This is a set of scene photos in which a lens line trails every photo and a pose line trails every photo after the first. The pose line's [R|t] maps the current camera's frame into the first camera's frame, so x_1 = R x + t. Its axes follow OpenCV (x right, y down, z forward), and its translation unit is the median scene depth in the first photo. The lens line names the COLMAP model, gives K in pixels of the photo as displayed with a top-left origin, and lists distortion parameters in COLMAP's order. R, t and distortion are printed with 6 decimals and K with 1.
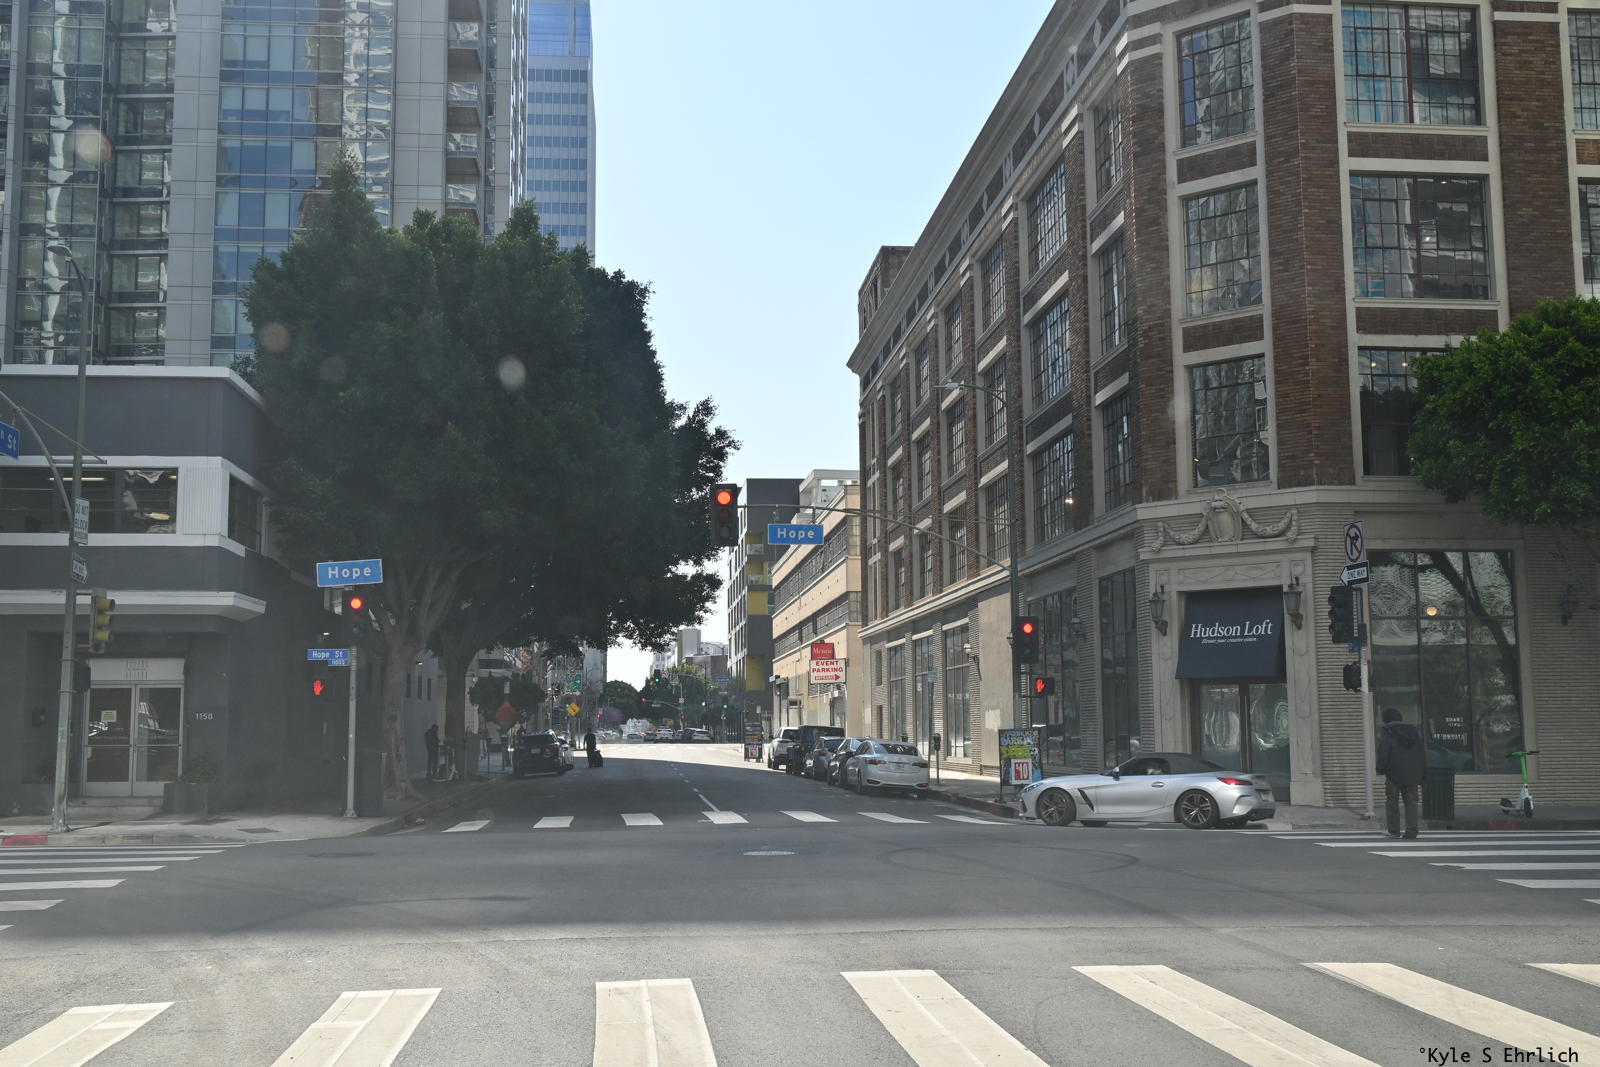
lens RADIAL K [[1685.6, 0, 795.6], [0, 1685.6, 542.1], [0, 0, 1]] dist [-0.018130, 0.000000]
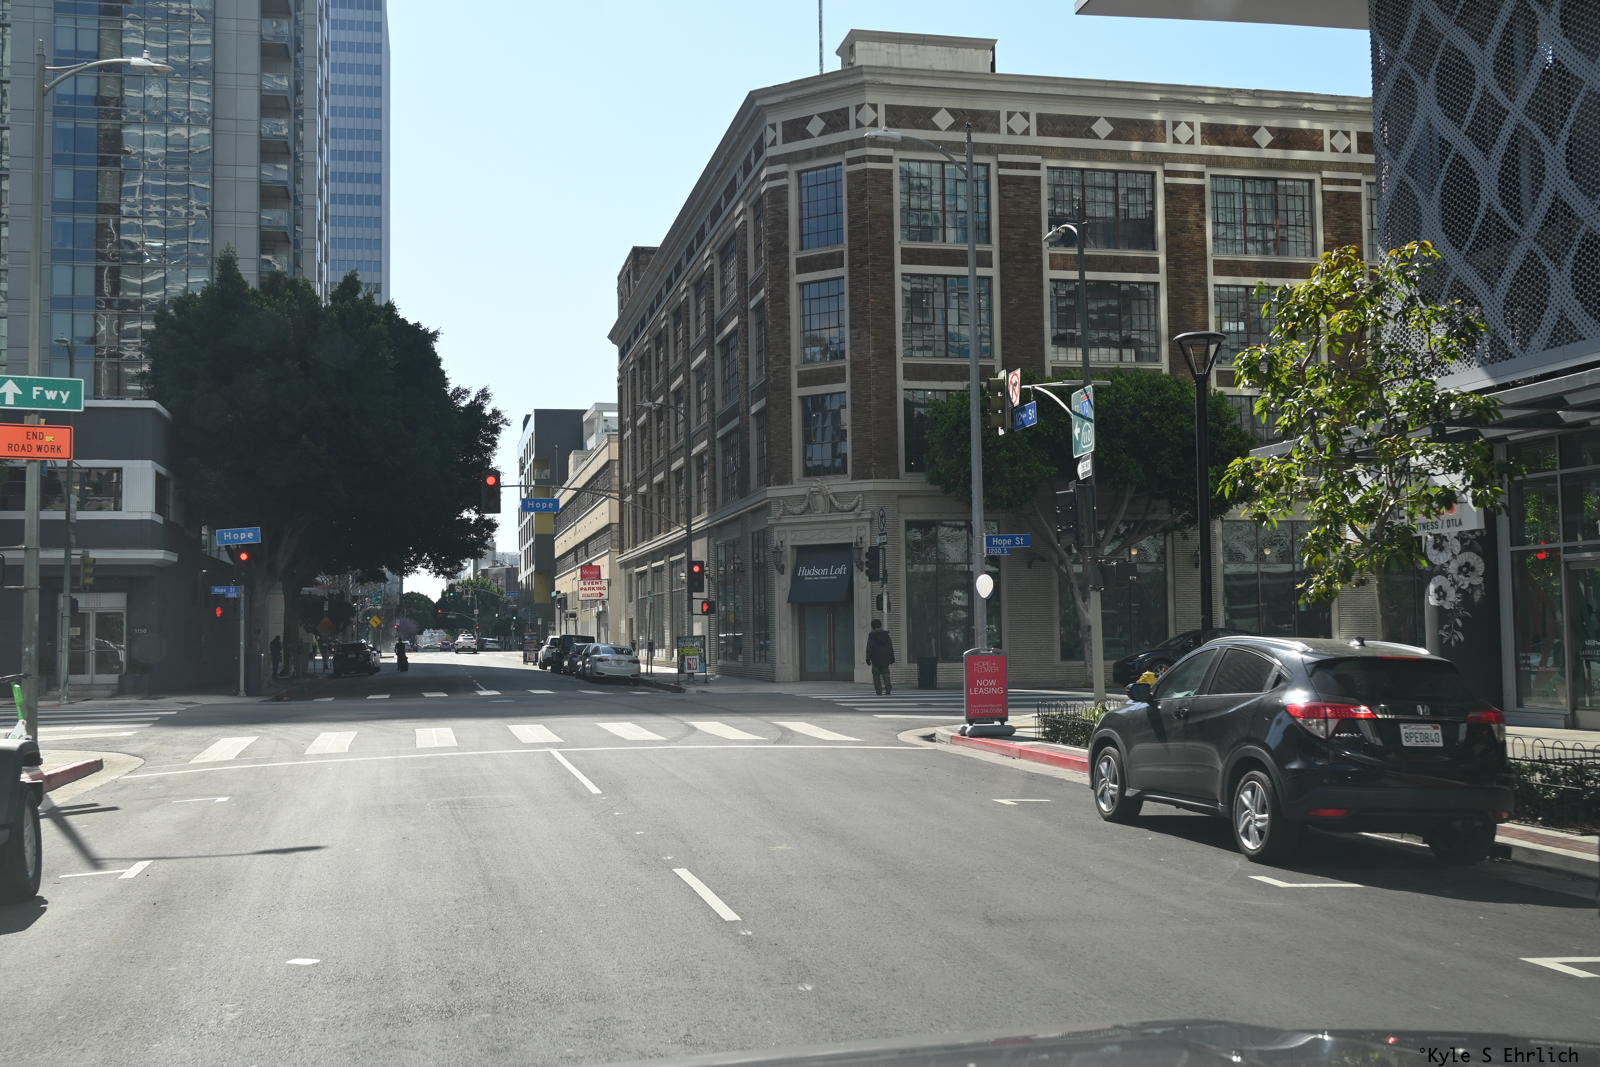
lens RADIAL K [[1685.6, 0, 800.3], [0, 1685.6, 532.4], [0, 0, 1]] dist [-0.018130, 0.000000]
pose [[0.992660, 0.000835, 0.120938, 0.043043], [-0.006643, 0.998843, 0.047627, -0.047747], [-0.120758, -0.048080, 0.991517, -0.444907]]
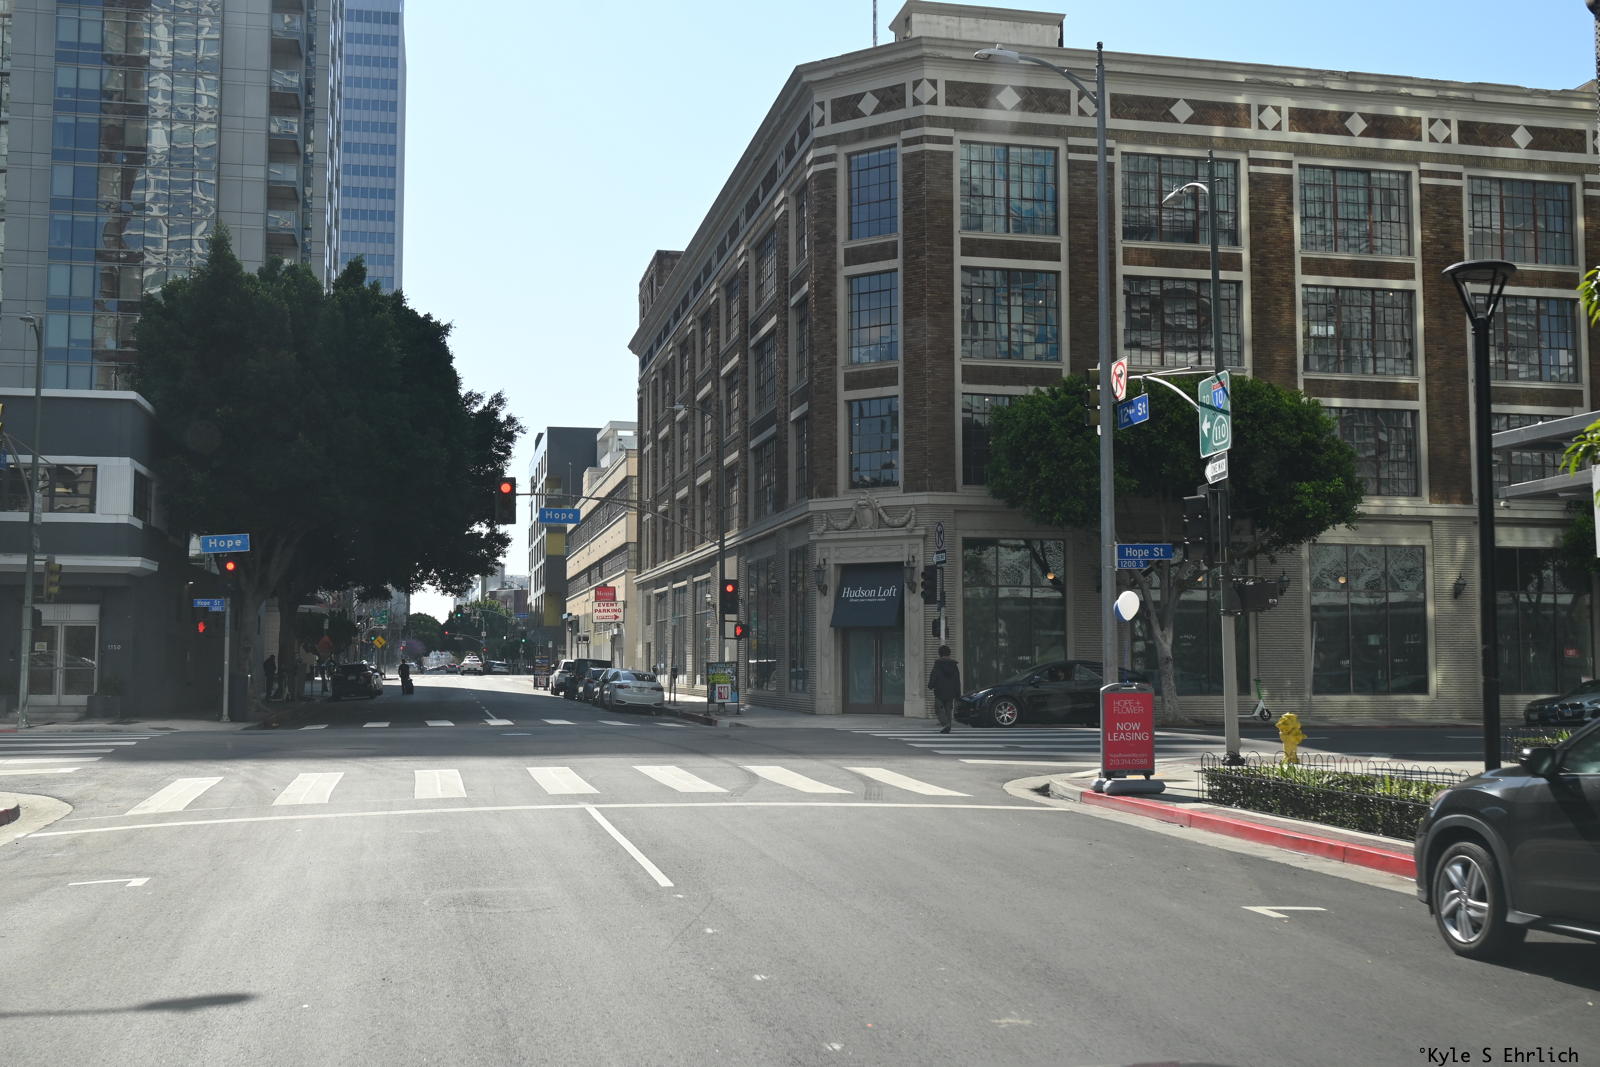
lens RADIAL K [[1685.6, 0, 798.5], [0, 1685.6, 534.1], [0, 0, 1]] dist [-0.018130, 0.000000]
pose [[0.993231, 0.016871, 0.114928, 0.031886], [-0.020743, 0.999254, 0.032573, -0.034301], [-0.114293, -0.034736, 0.992840, -0.321732]]
